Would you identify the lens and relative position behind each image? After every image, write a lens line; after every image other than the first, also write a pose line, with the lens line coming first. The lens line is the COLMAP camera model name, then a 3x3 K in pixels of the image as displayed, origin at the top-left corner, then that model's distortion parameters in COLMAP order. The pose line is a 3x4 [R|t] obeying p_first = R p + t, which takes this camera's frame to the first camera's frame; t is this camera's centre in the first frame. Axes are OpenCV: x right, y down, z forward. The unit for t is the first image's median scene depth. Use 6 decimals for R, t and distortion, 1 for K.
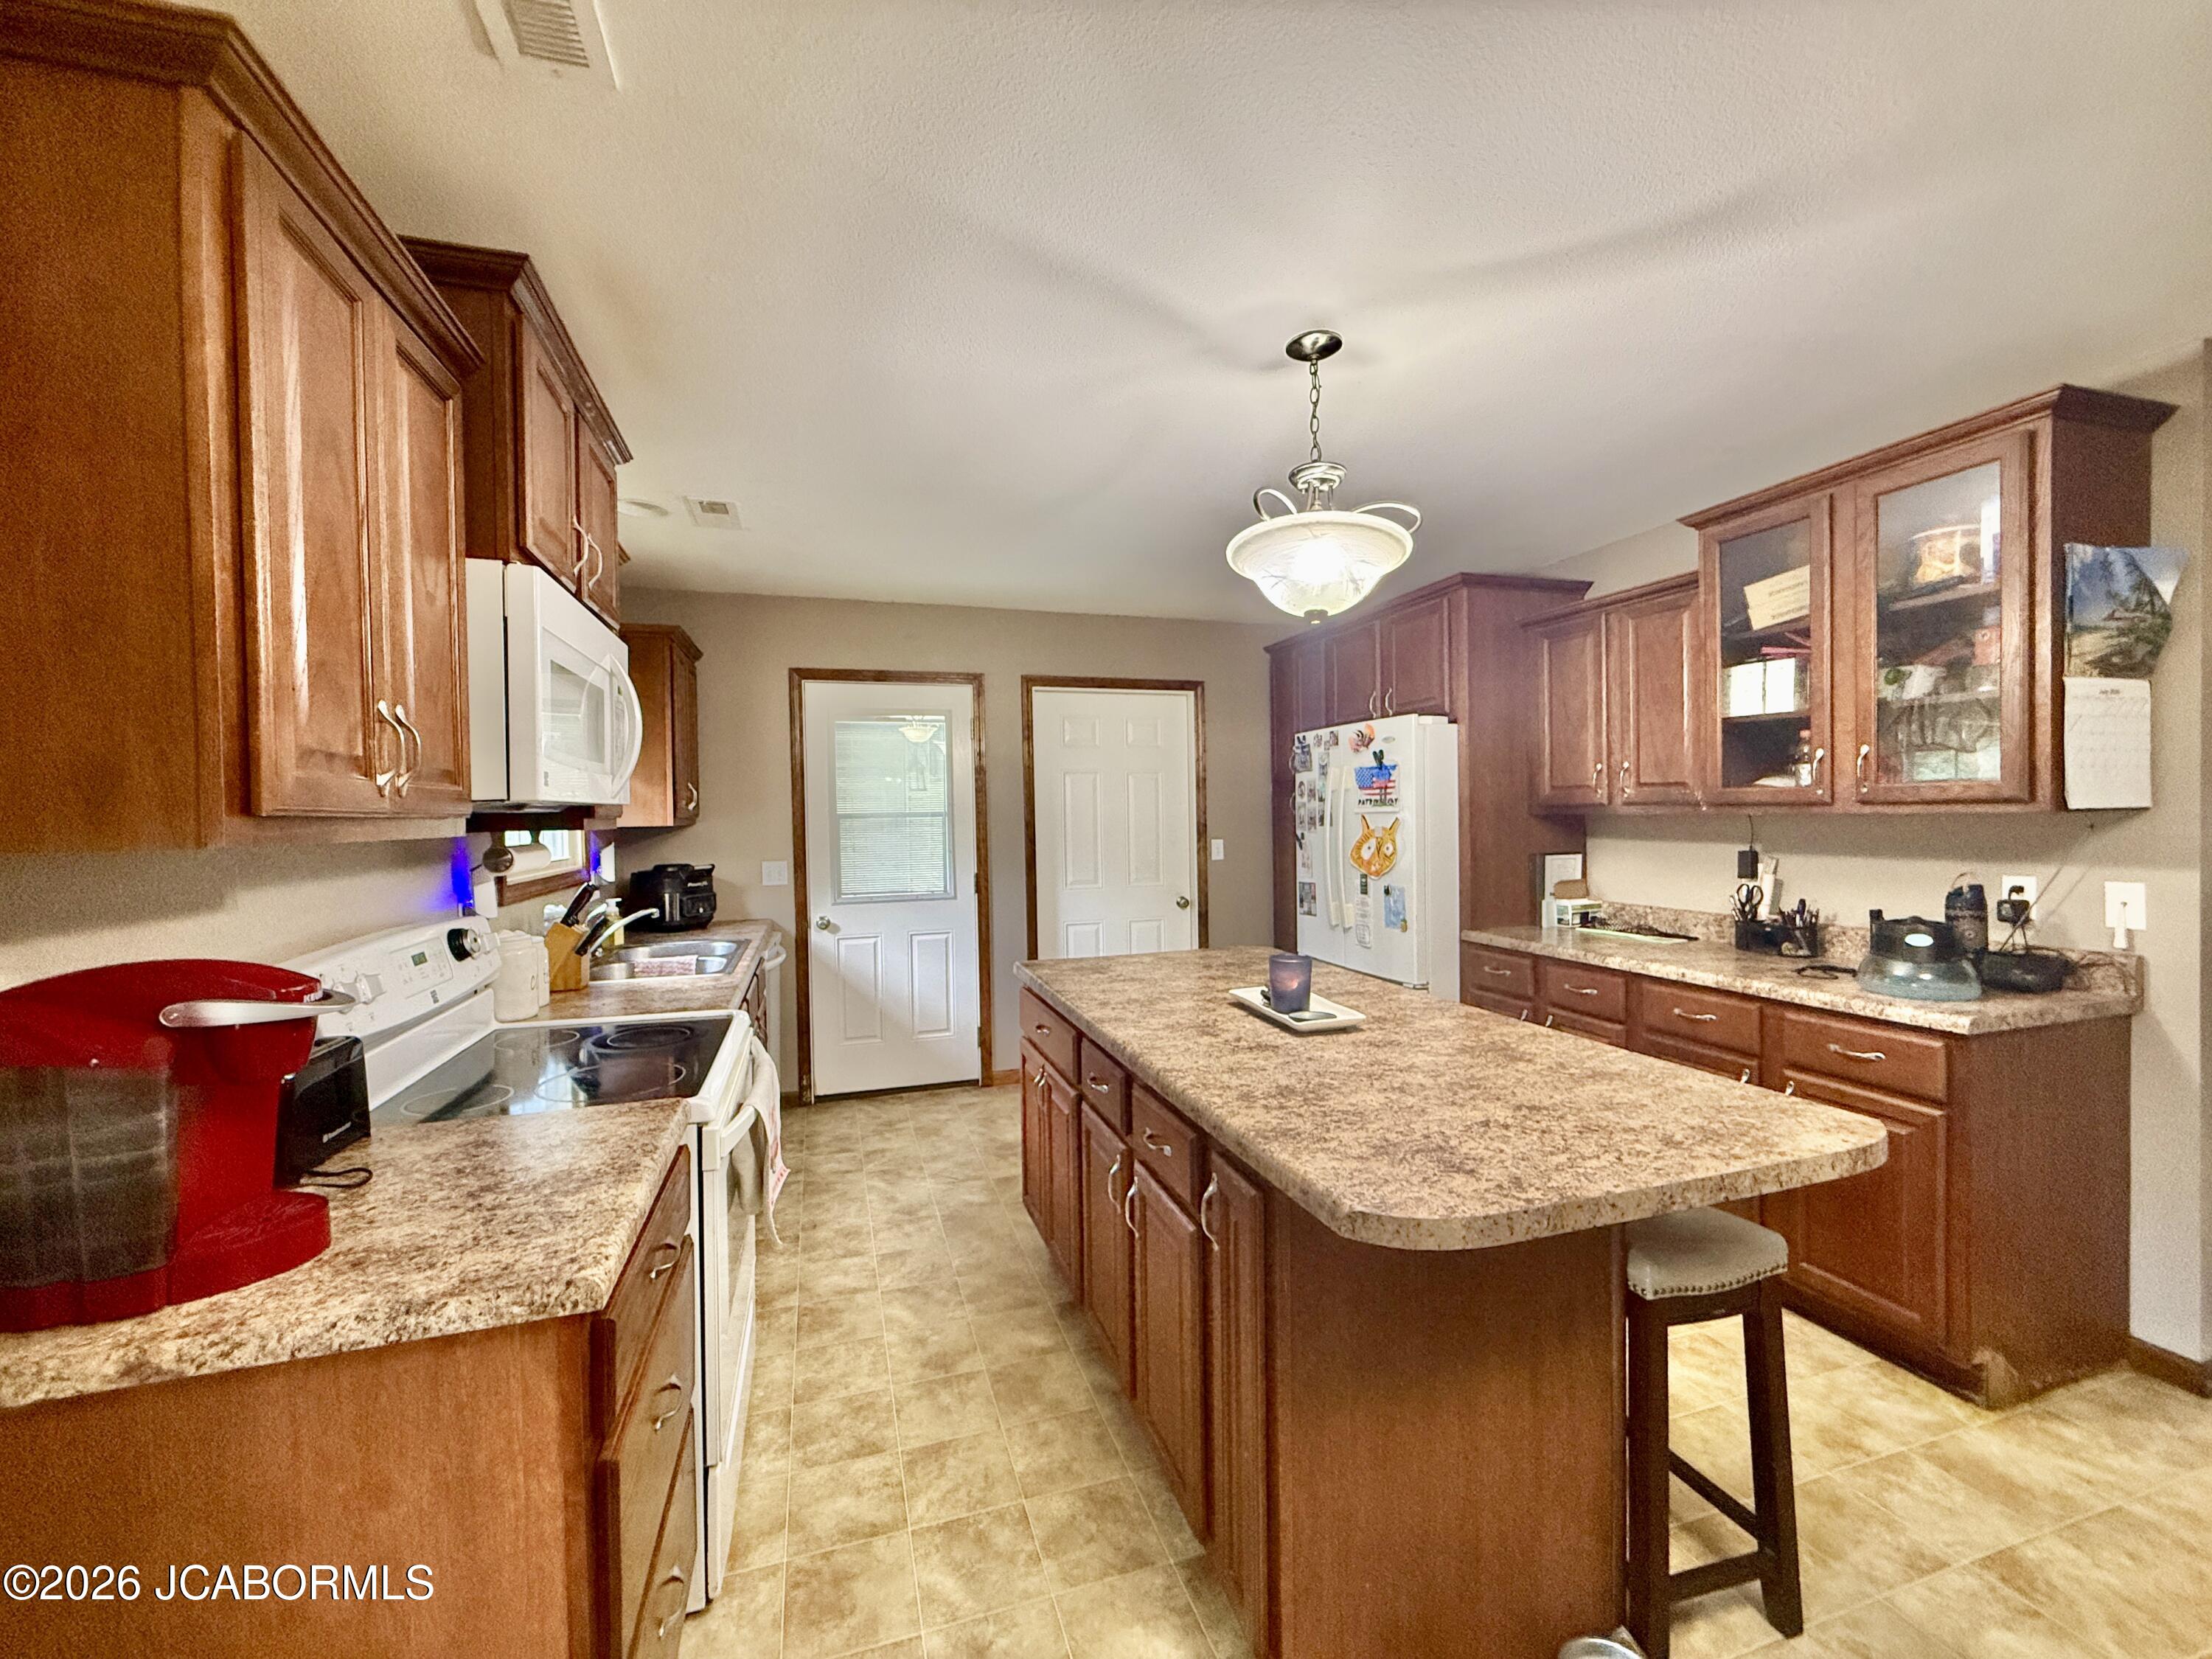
lens RADIAL K [[880.4, 0, 1090.4], [0, 880.4, 826.2], [0, 0, 1]] dist [0.001631, 0.000022]
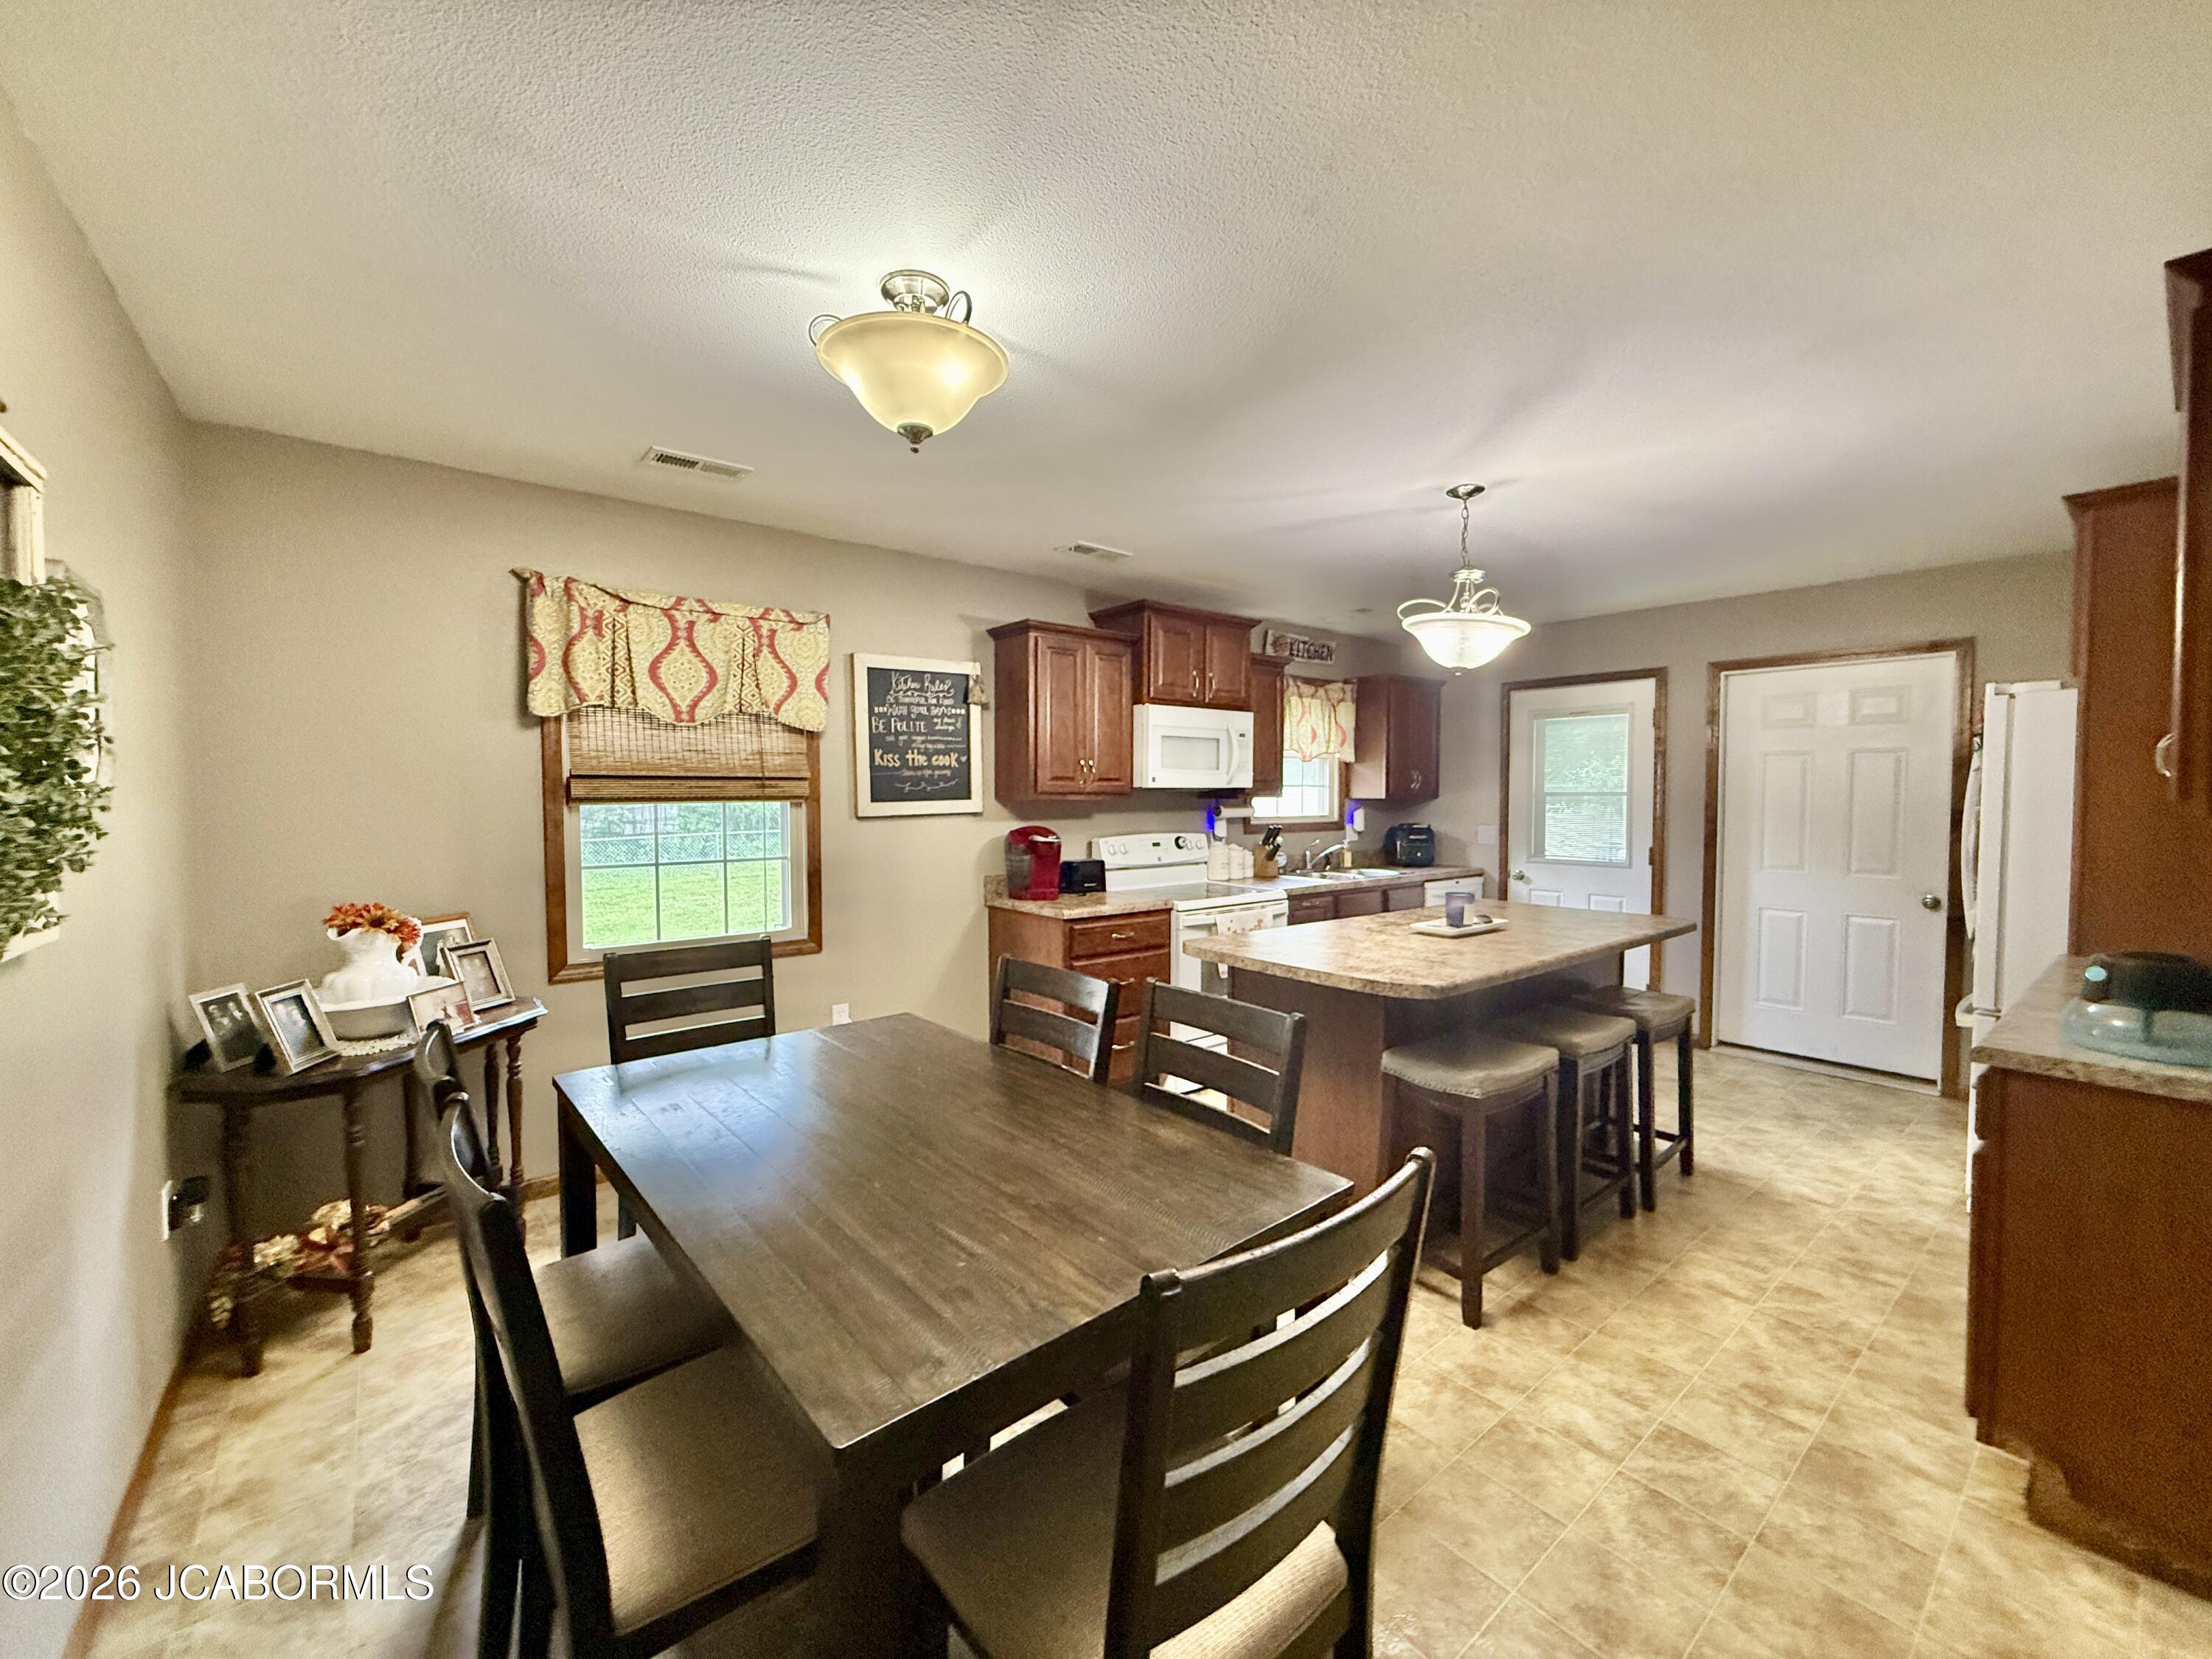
lens RADIAL K [[881.1, 0, 1087.2], [0, 881.1, 829.5], [0, 0, 1]] dist [0.016614, 0.000059]
pose [[0.361596, 0.057409, -0.930565, 0.823761], [-0.020673, 0.998351, 0.053558, -0.018426], [0.932105, -0.000129, 0.362187, -0.092760]]
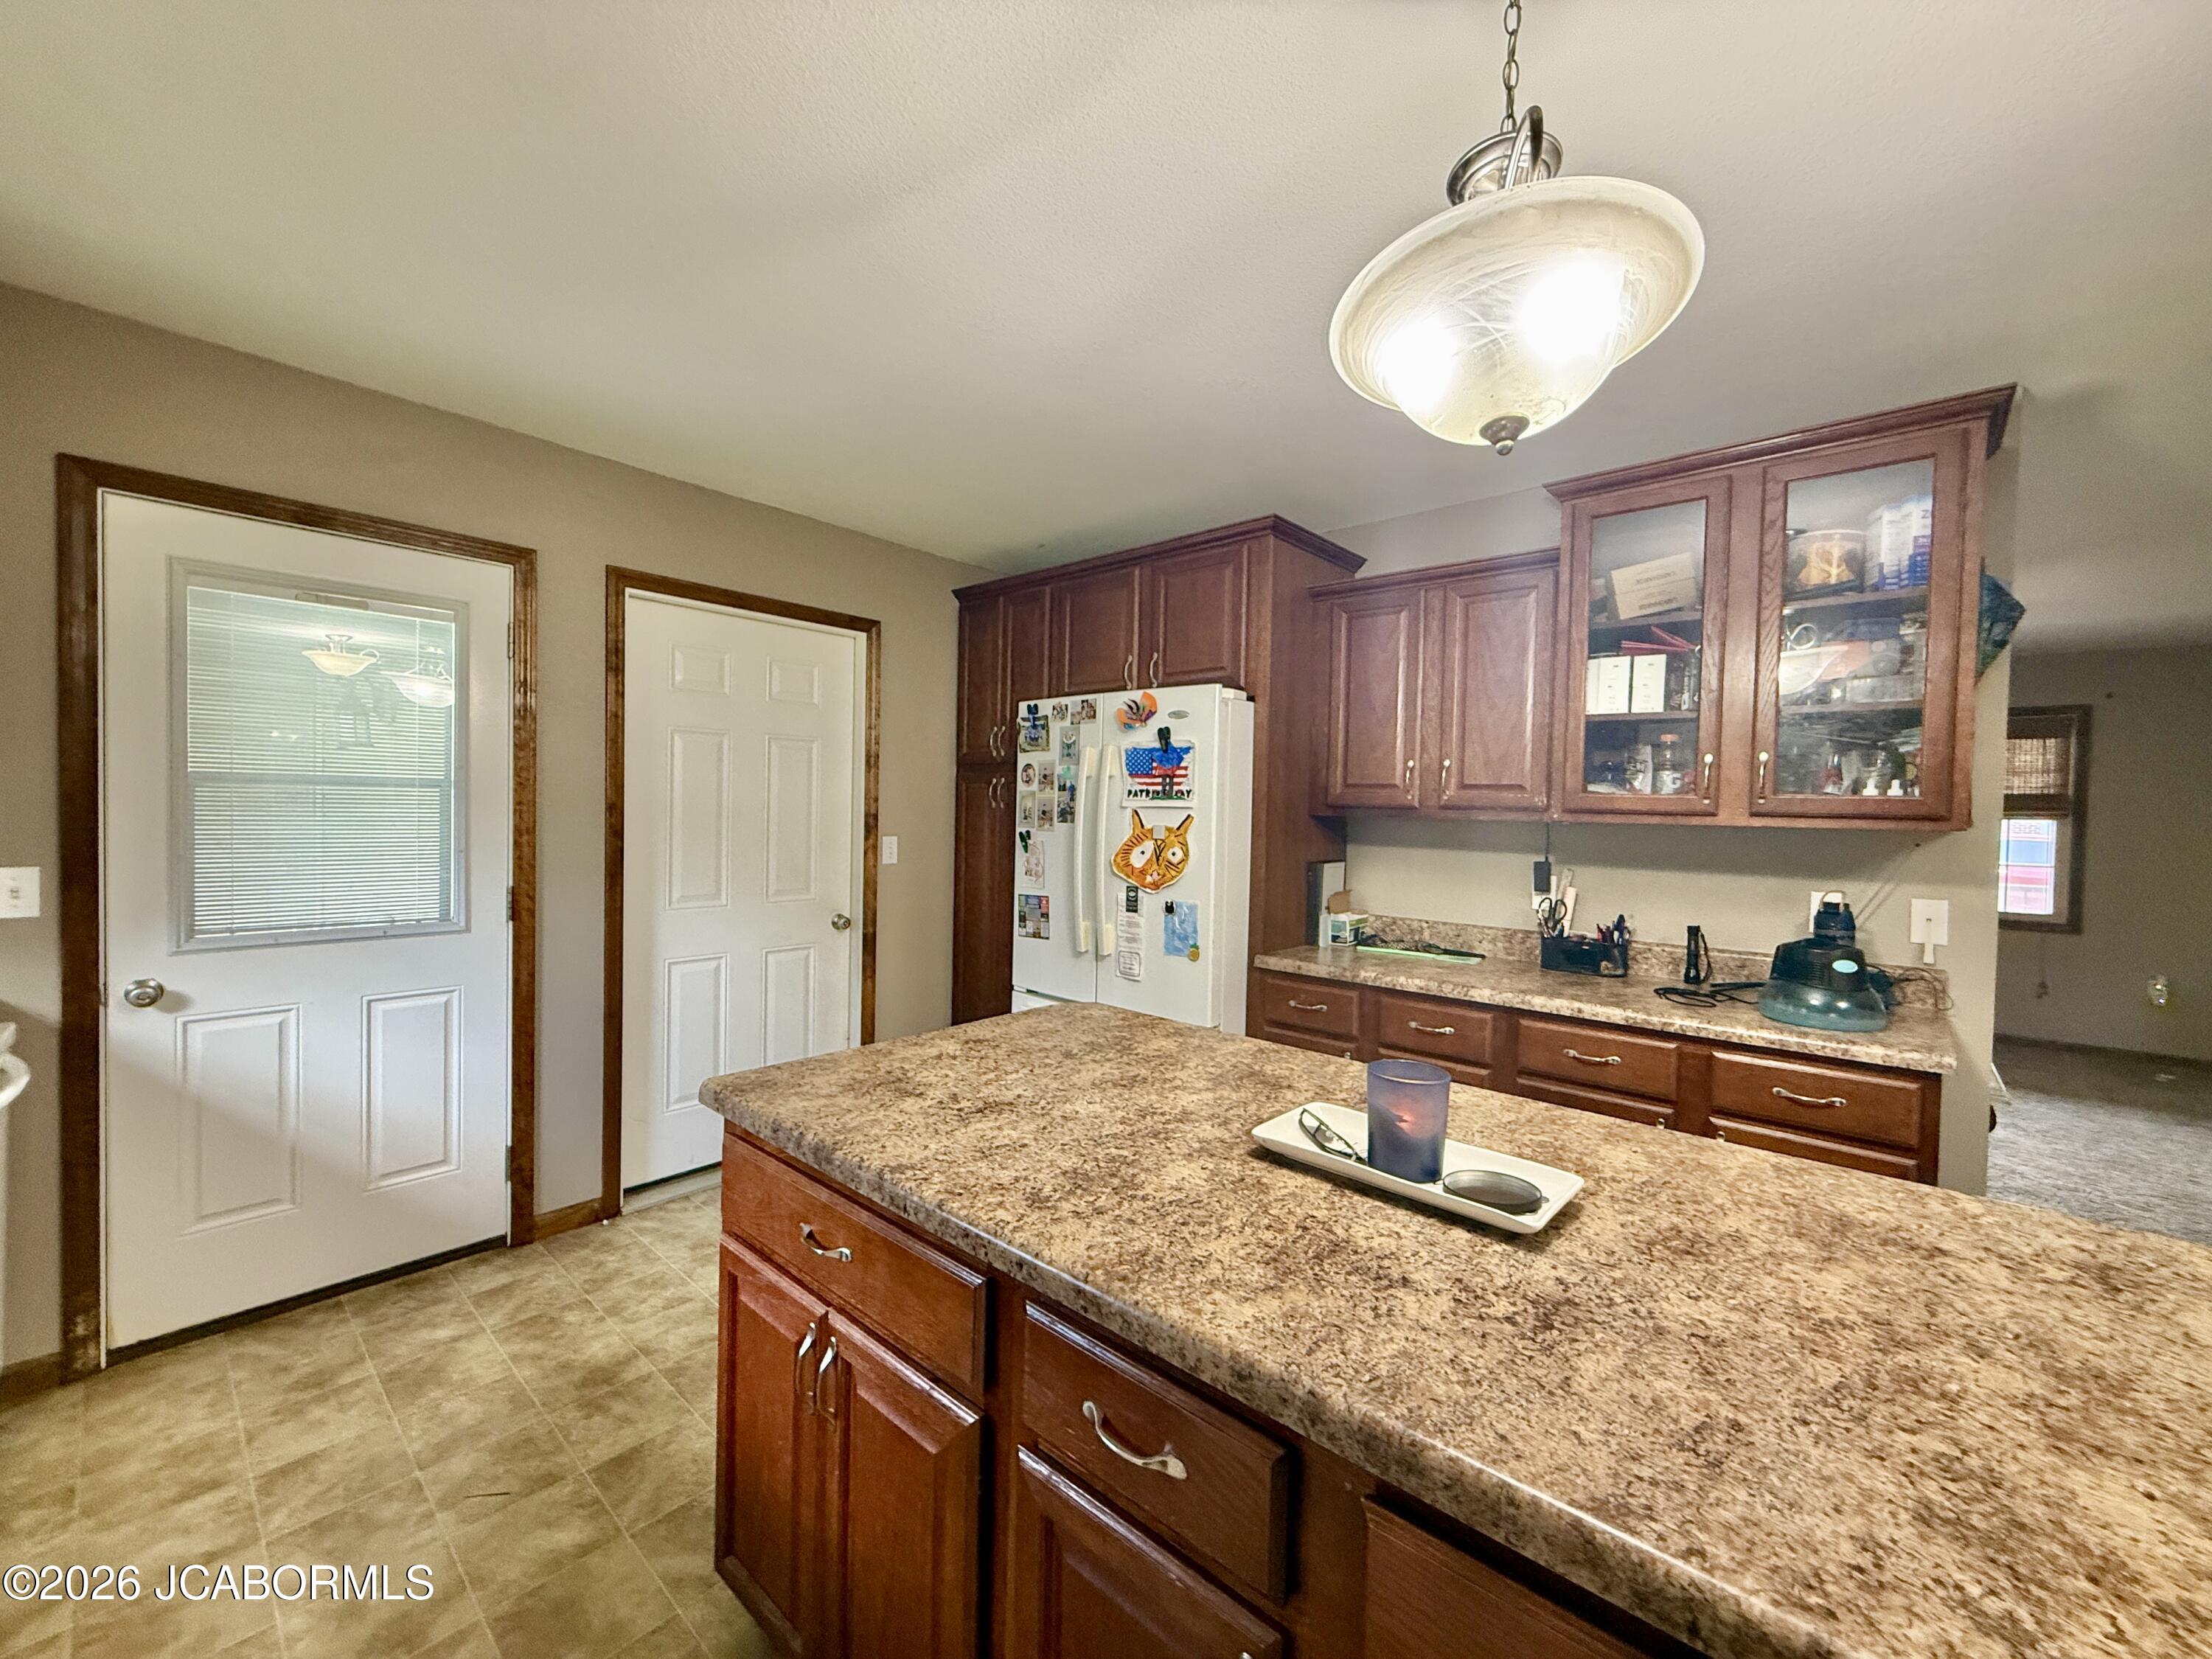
lens RADIAL K [[880.4, 0, 1090.4], [0, 880.4, 826.2], [0, 0, 1]] dist [0.001631, 0.000022]
pose [[0.858275, 0.024300, 0.512614, -0.125854], [-0.027482, 0.999621, -0.001374, 0.003814], [-0.512453, -0.012908, 0.858618, 0.370203]]
